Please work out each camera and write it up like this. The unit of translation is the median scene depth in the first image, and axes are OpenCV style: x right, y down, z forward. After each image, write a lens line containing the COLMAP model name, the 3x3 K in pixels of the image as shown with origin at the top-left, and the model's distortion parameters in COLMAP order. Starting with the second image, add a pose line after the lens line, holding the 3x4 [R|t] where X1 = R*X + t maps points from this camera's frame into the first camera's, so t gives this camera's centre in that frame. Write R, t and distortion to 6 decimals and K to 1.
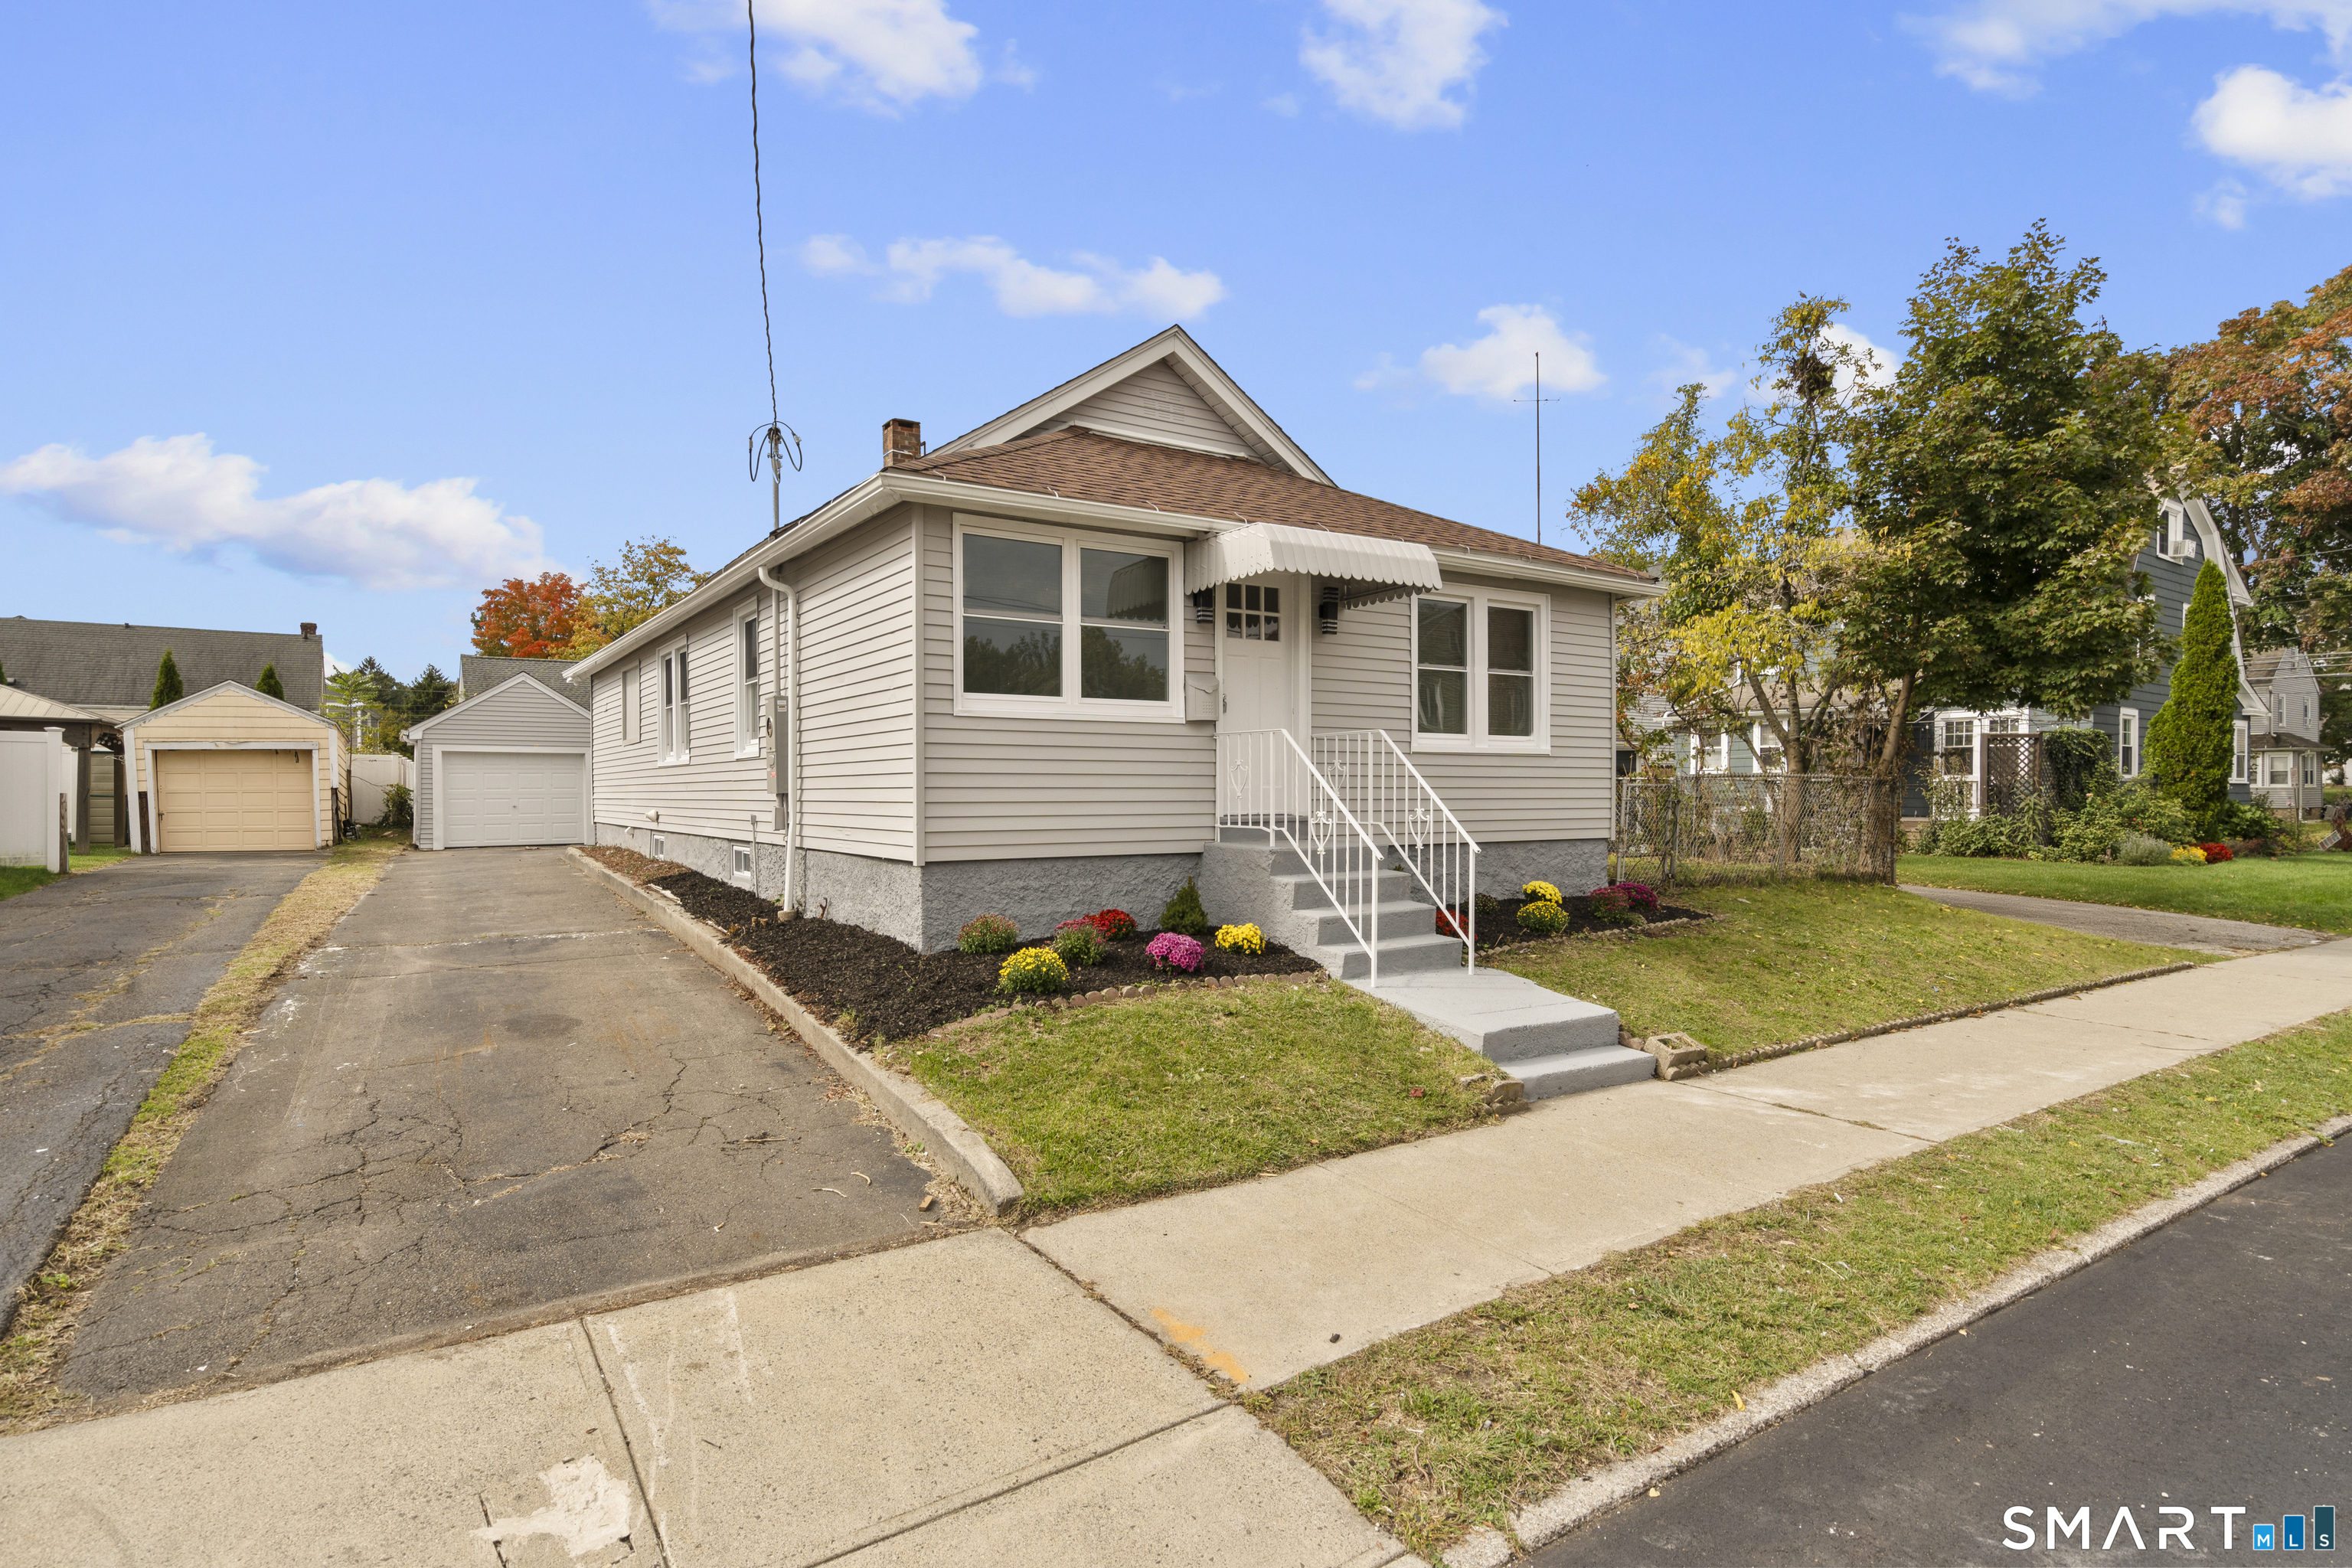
lens RADIAL K [[1217.1, 0, 1176.9], [0, 1217.1, 785.2], [0, 0, 1]] dist [-0.000669, 0.000060]
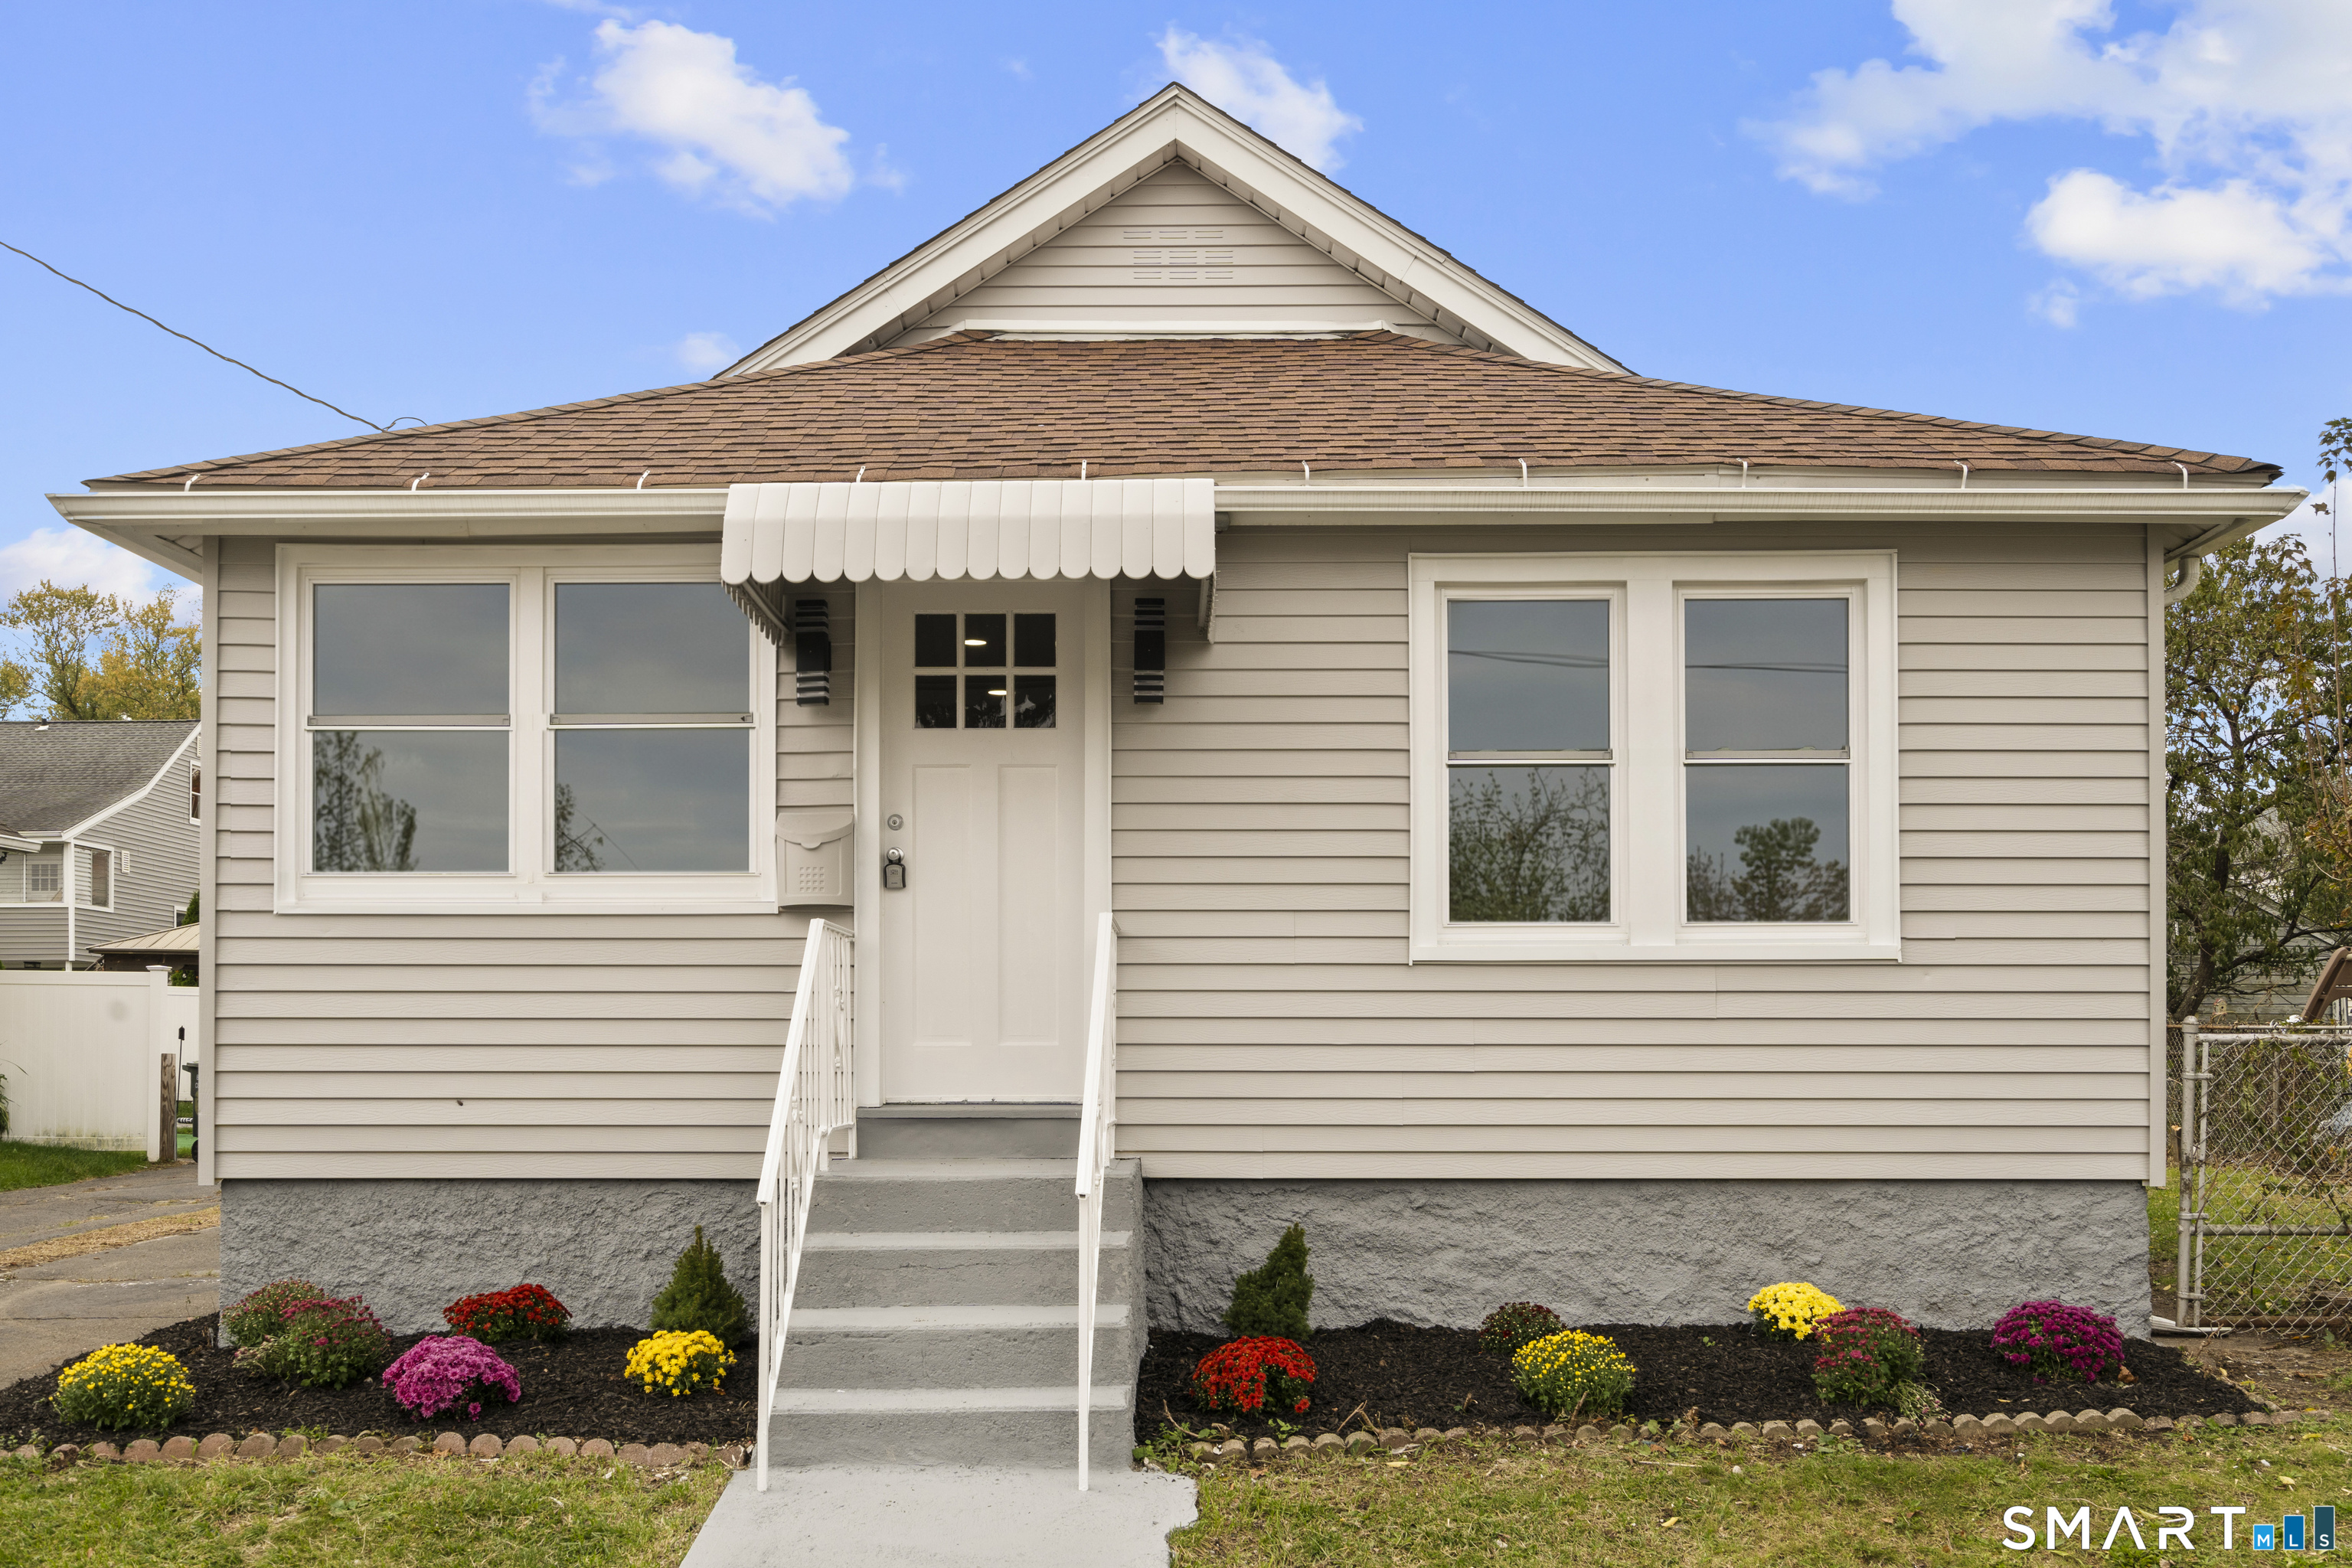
lens RADIAL K [[2290.7, 0, 1177.3], [0, 2290.7, 999.5], [0, 0, 1]] dist [0.000815, 0.000000]
pose [[0.831888, -0.010185, -0.554851, 0.614443], [0.001019, 0.999858, -0.016825, -0.000556], [0.554943, 0.013431, 0.831780, 0.307622]]
